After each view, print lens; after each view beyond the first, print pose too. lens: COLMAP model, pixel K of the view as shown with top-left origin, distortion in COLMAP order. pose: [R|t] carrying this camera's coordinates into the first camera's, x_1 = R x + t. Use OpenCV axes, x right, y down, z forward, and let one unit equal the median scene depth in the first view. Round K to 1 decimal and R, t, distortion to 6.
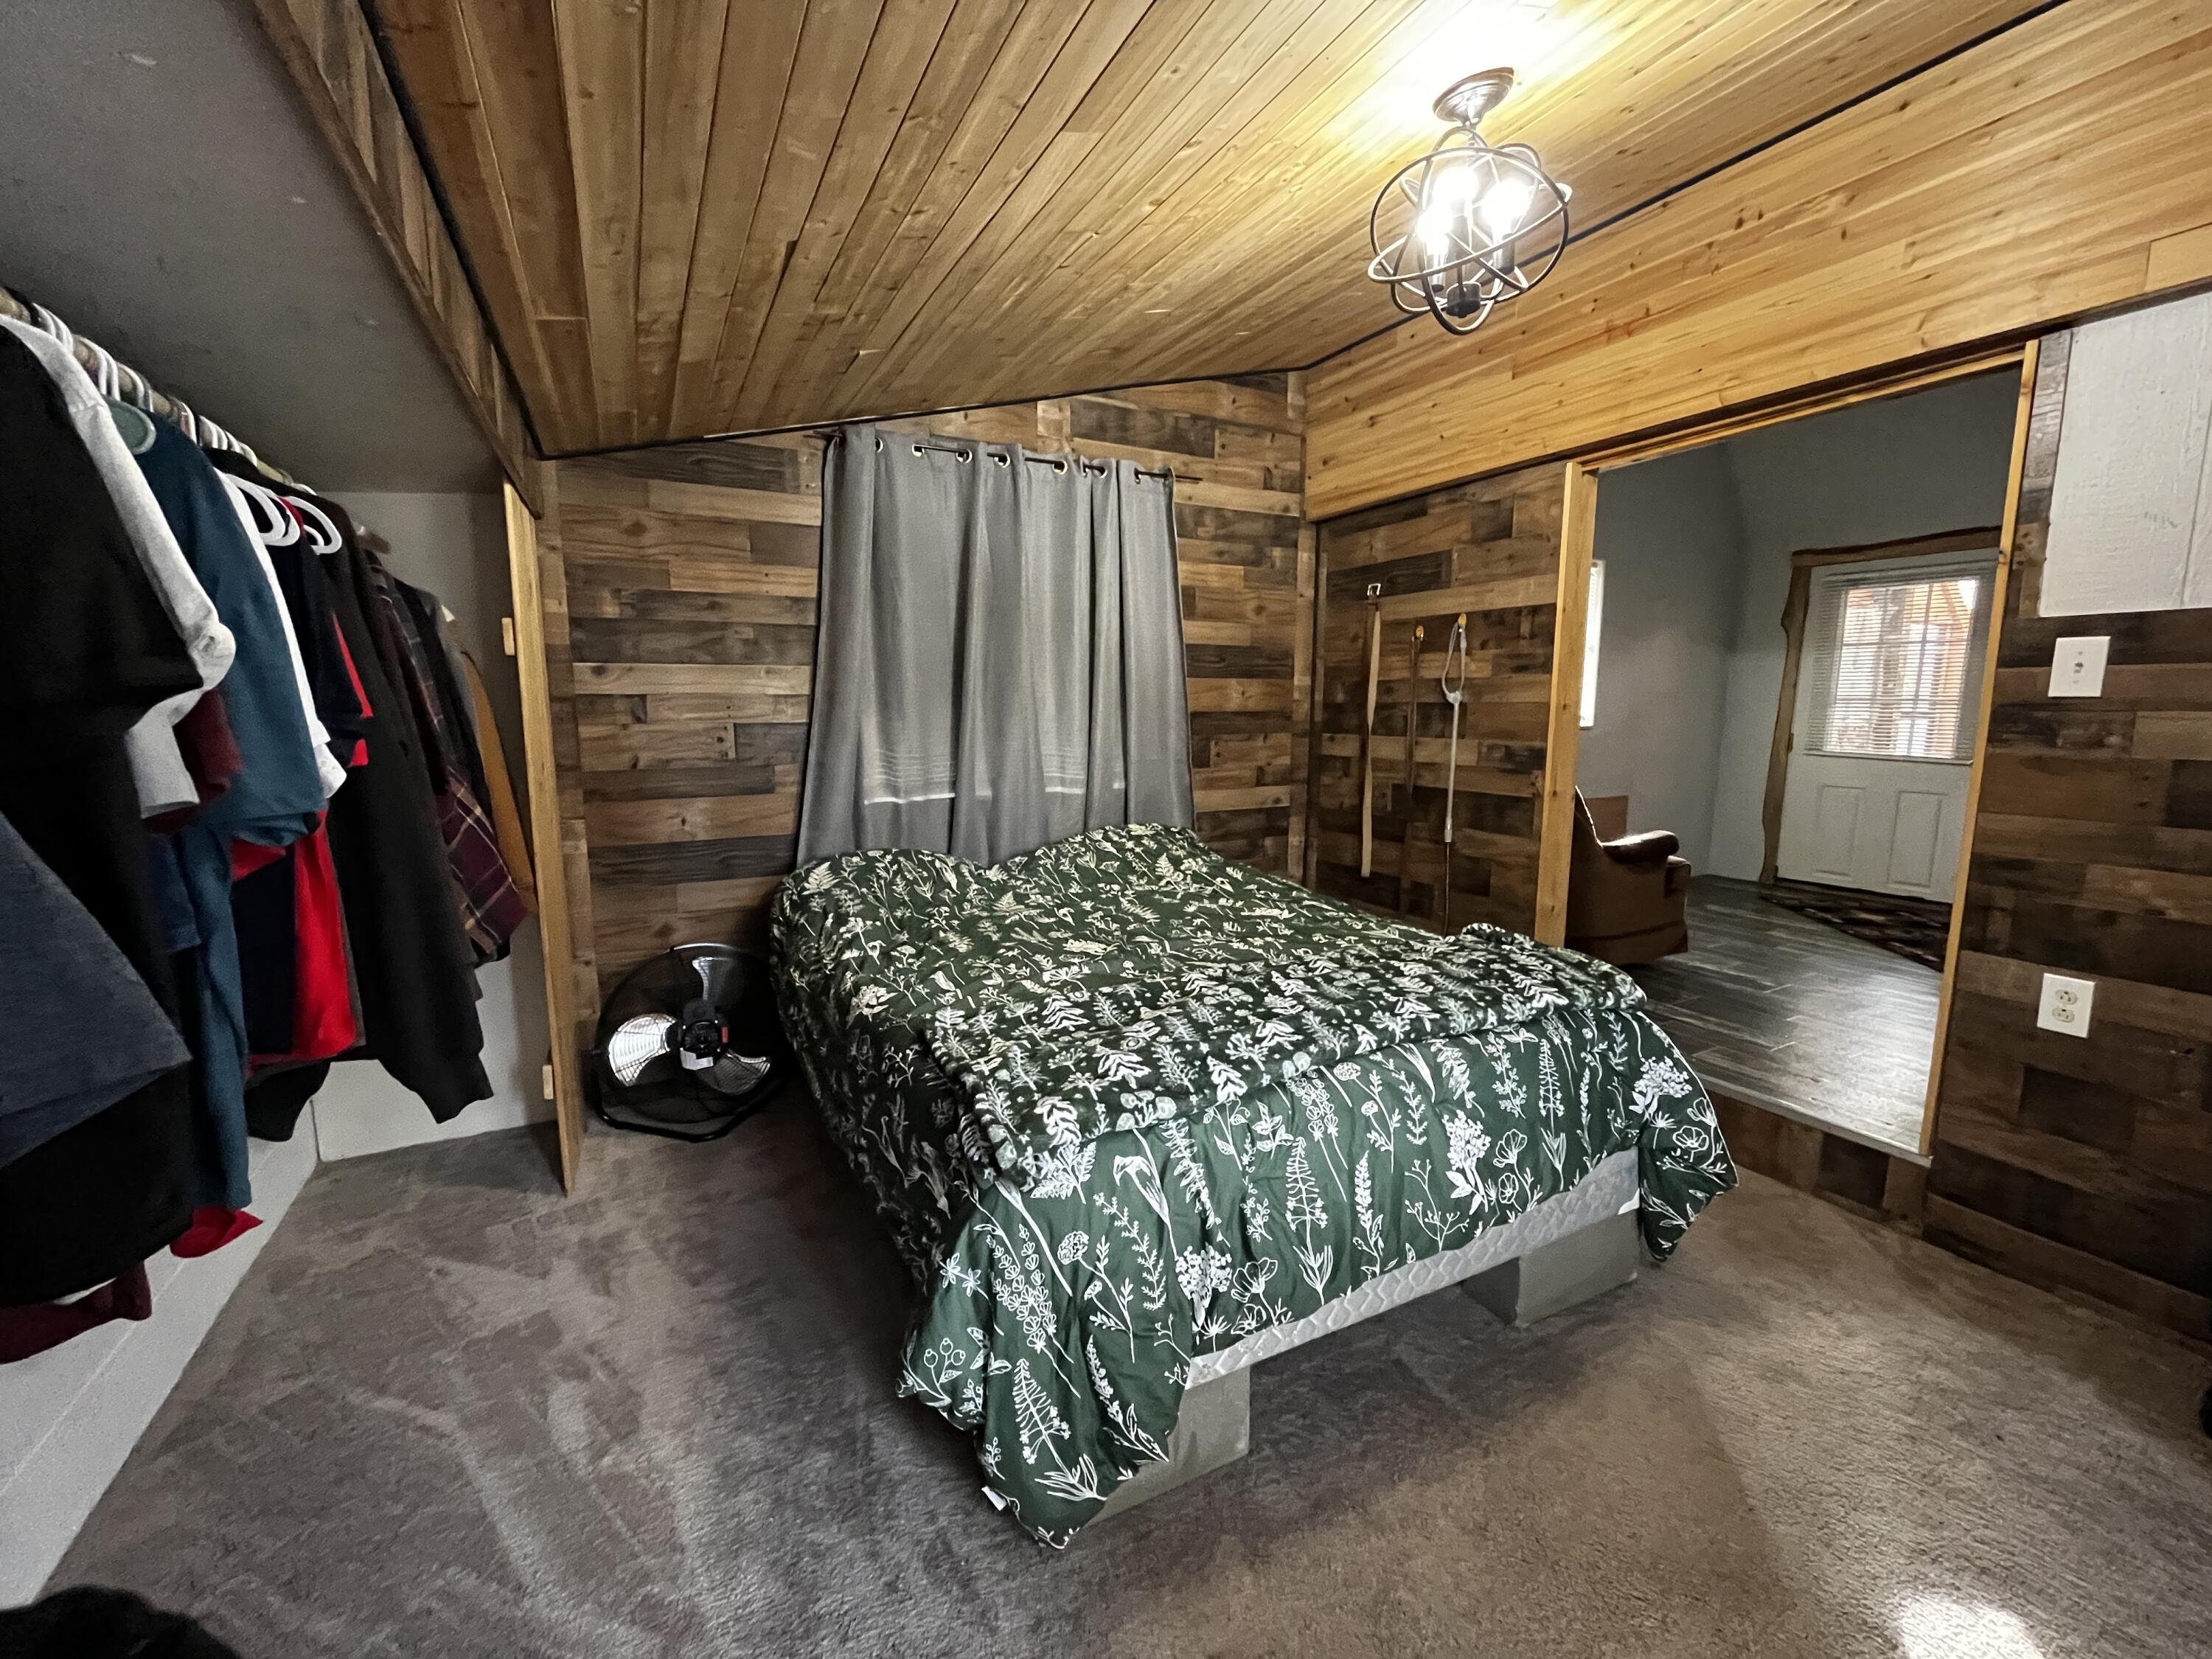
lens RADIAL K [[919.9, 0, 1106.0], [0, 919.9, 829.5], [0, 0, 1]] dist [-0.000409, -0.000043]
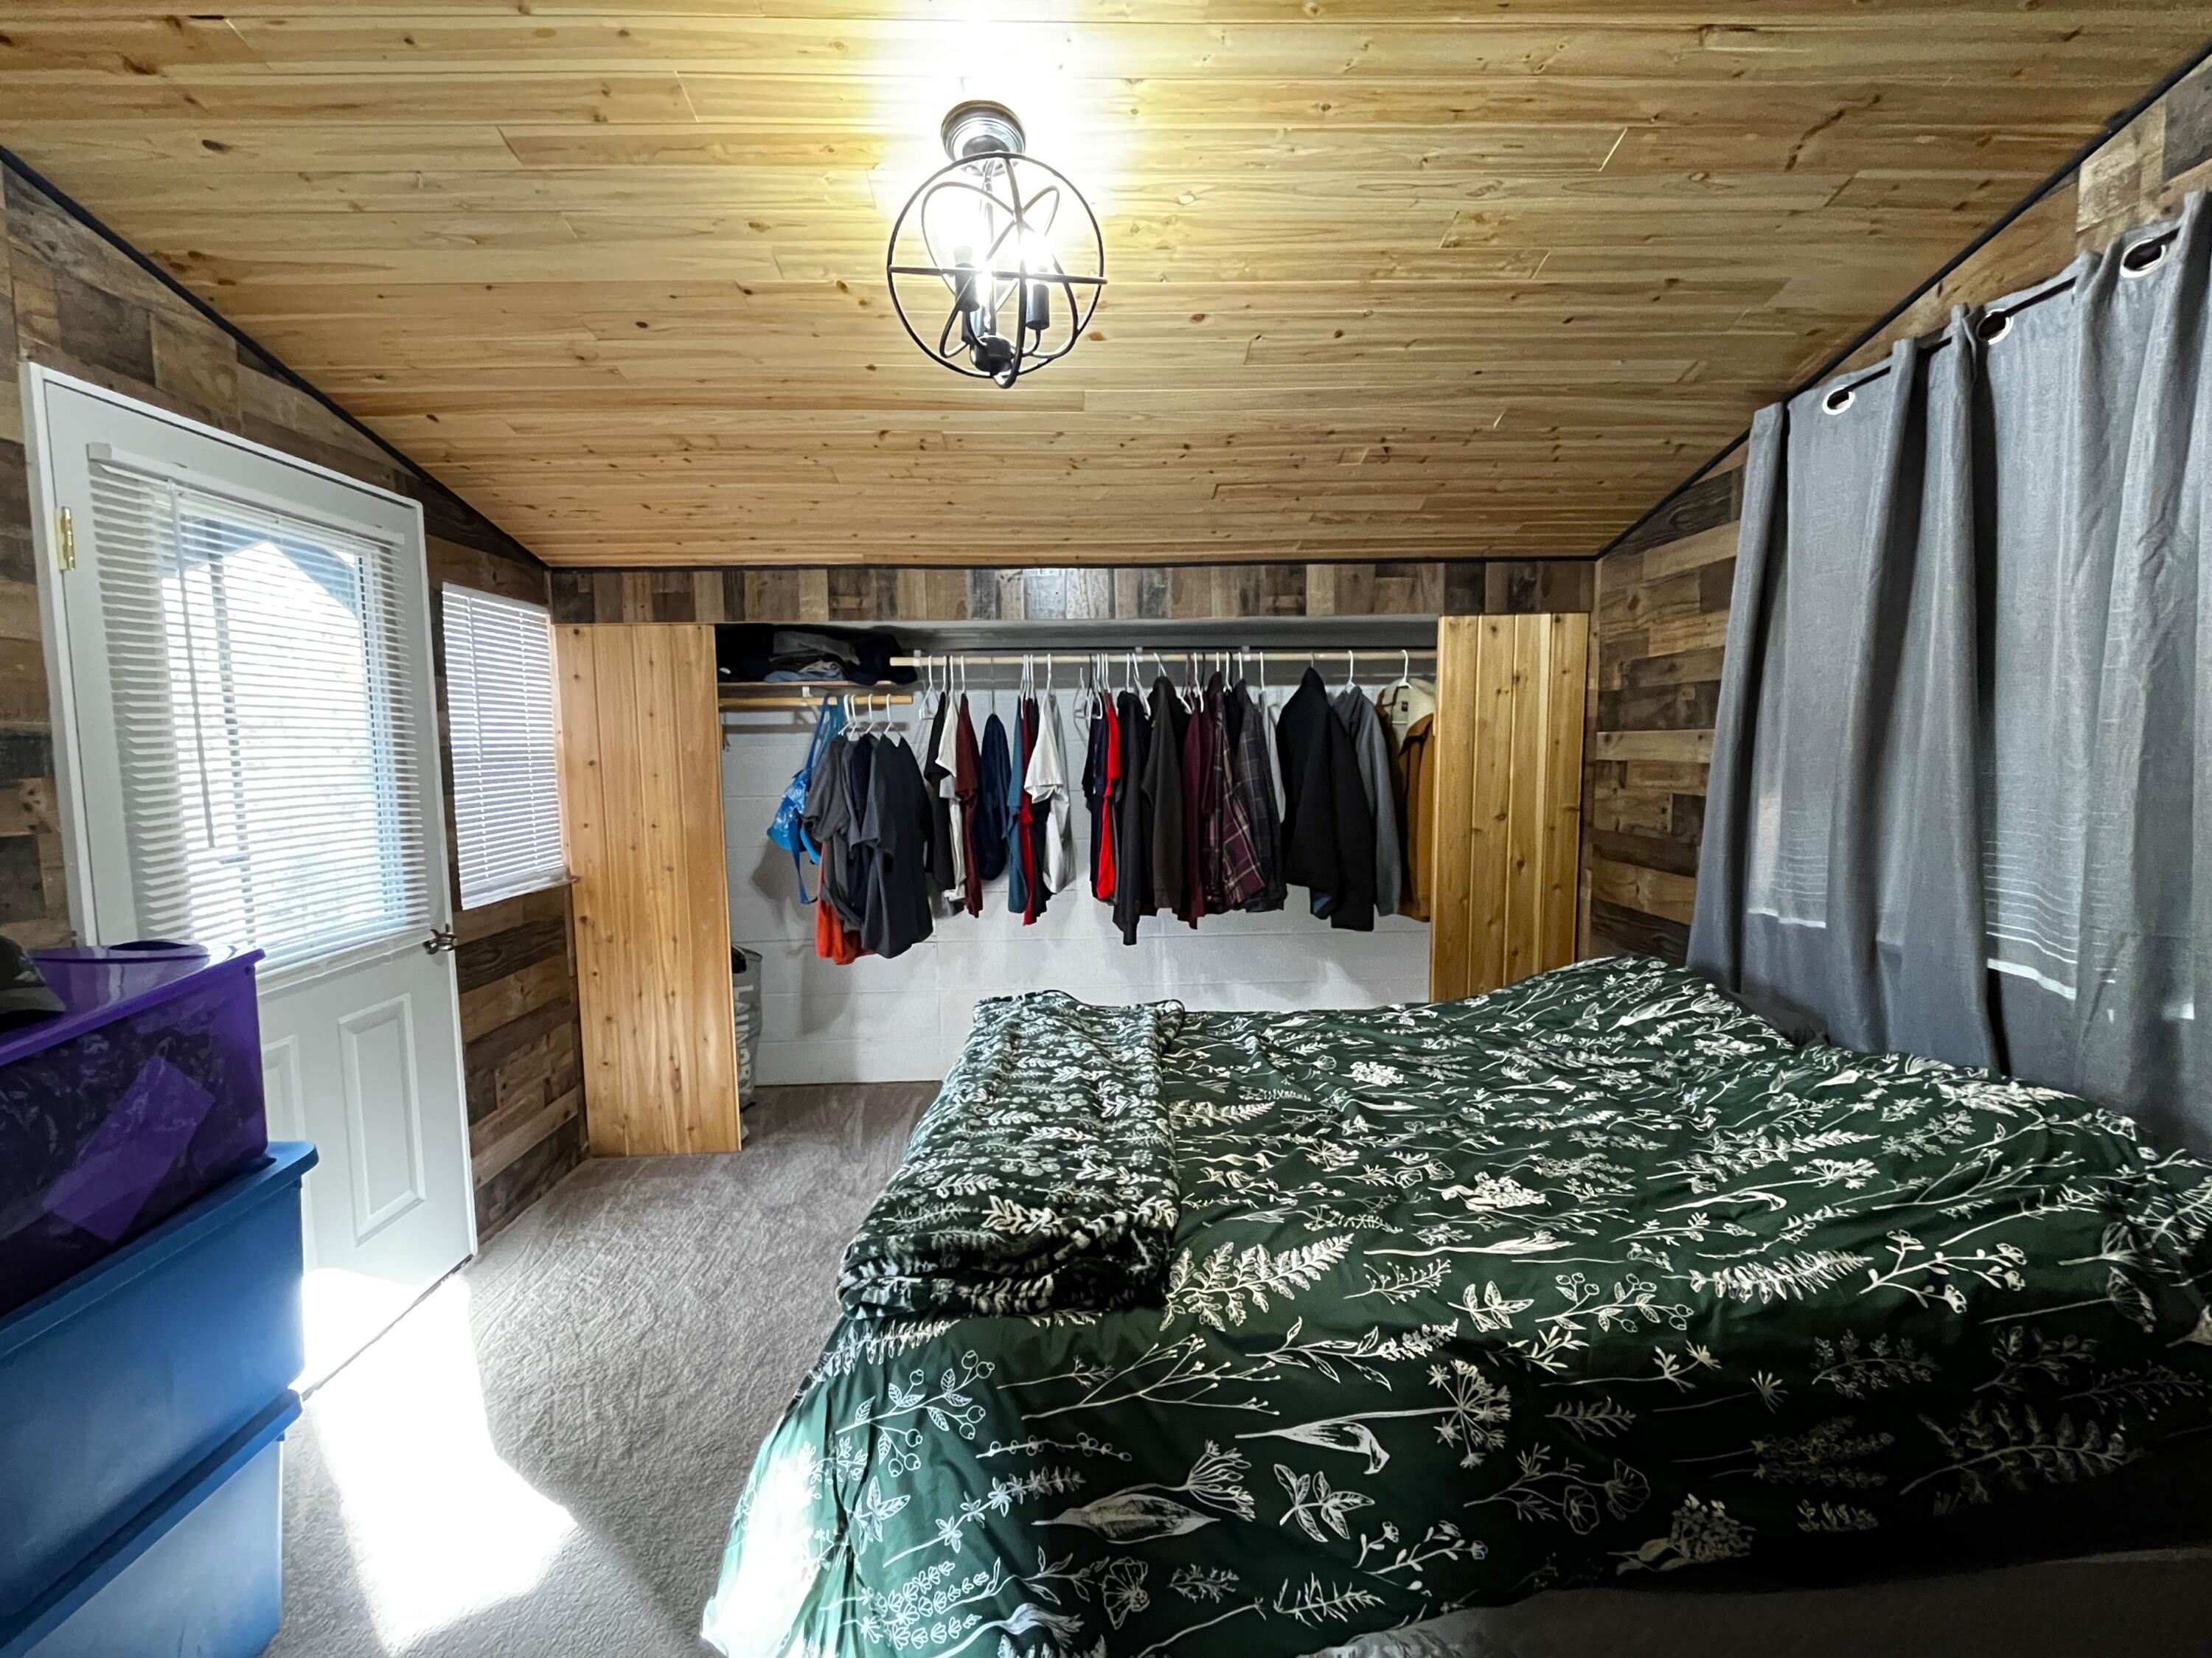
lens RADIAL K [[919.8, 0, 1106.0], [0, 919.8, 829.0], [0, 0, 1]] dist [-0.000409, -0.000043]
pose [[-0.434030, 0.079894, -0.897349, 0.671513], [-0.127728, 0.980541, 0.149081, -0.147673], [0.891798, 0.179323, -0.415379, 0.900154]]
